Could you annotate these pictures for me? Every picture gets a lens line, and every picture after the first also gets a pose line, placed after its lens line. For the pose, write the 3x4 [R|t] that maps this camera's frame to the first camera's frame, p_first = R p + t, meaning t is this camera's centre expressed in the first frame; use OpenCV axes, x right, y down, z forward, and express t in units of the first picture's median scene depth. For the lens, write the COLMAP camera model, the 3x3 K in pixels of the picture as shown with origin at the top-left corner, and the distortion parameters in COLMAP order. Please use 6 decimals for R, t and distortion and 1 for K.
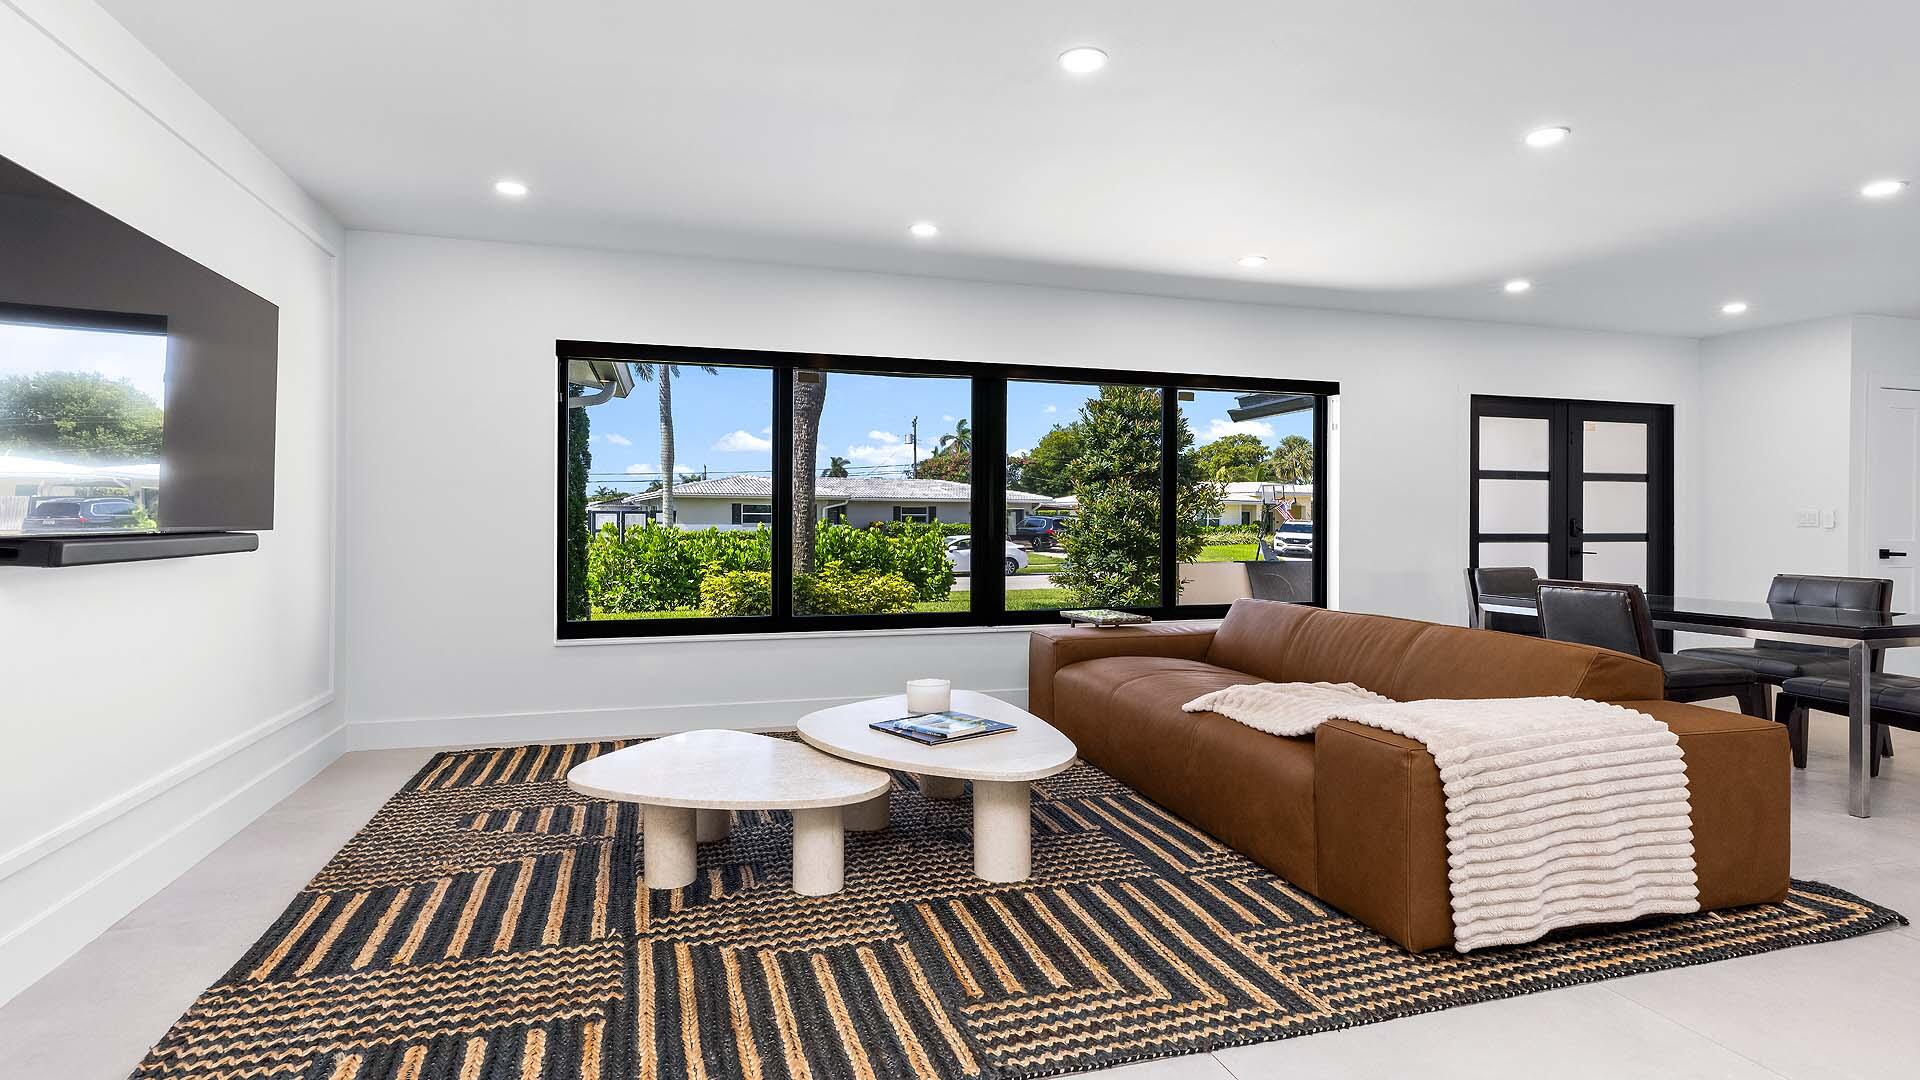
lens RADIAL K [[947.3, 0, 965.9], [0, 947.3, 538.0], [0, 0, 1]] dist [-0.007093, -0.000865]
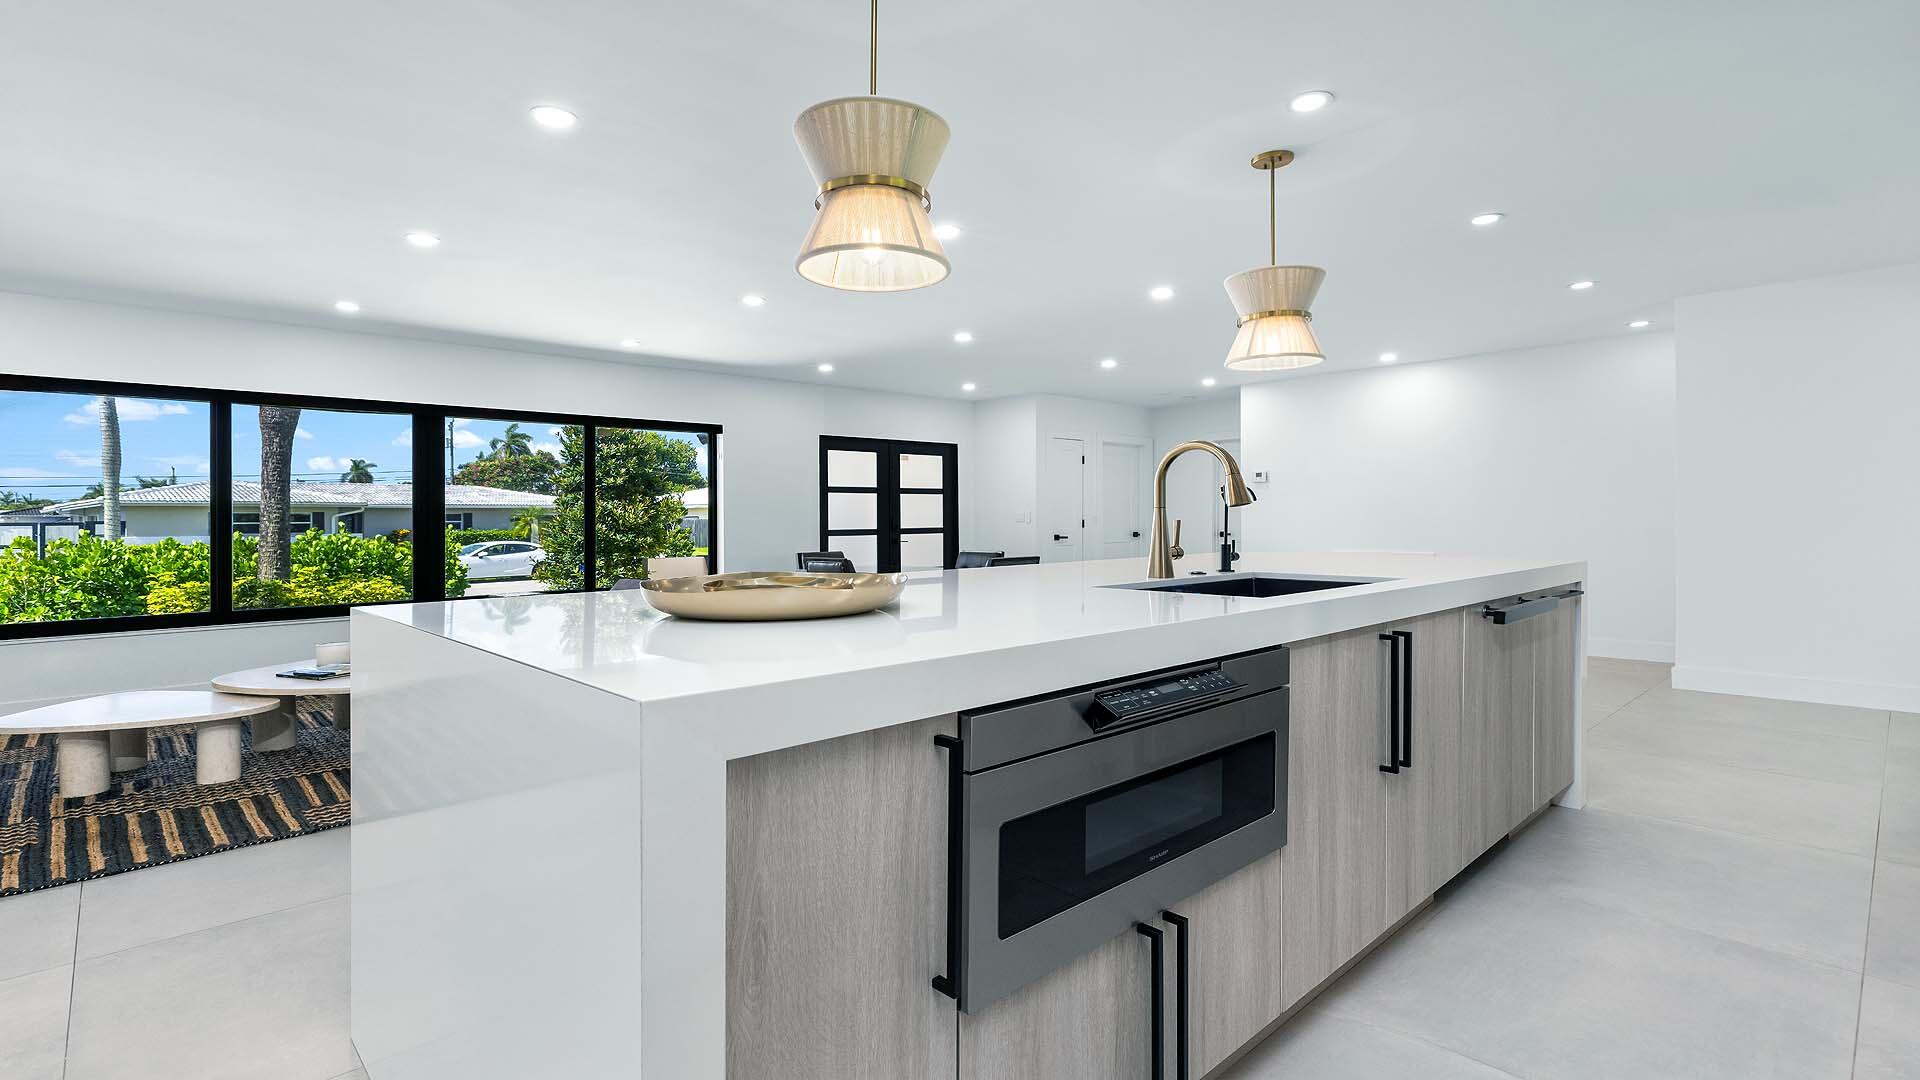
lens RADIAL K [[887.2, 0, 947.6], [0, 887.2, 519.2], [0, 0, 1]] dist [0.004731, -0.000441]
pose [[0.902495, -0.013786, 0.430480, 0.116717], [0.023561, 0.999571, -0.017384, 0.006785], [-0.430056, 0.025832, 0.902433, -0.314491]]
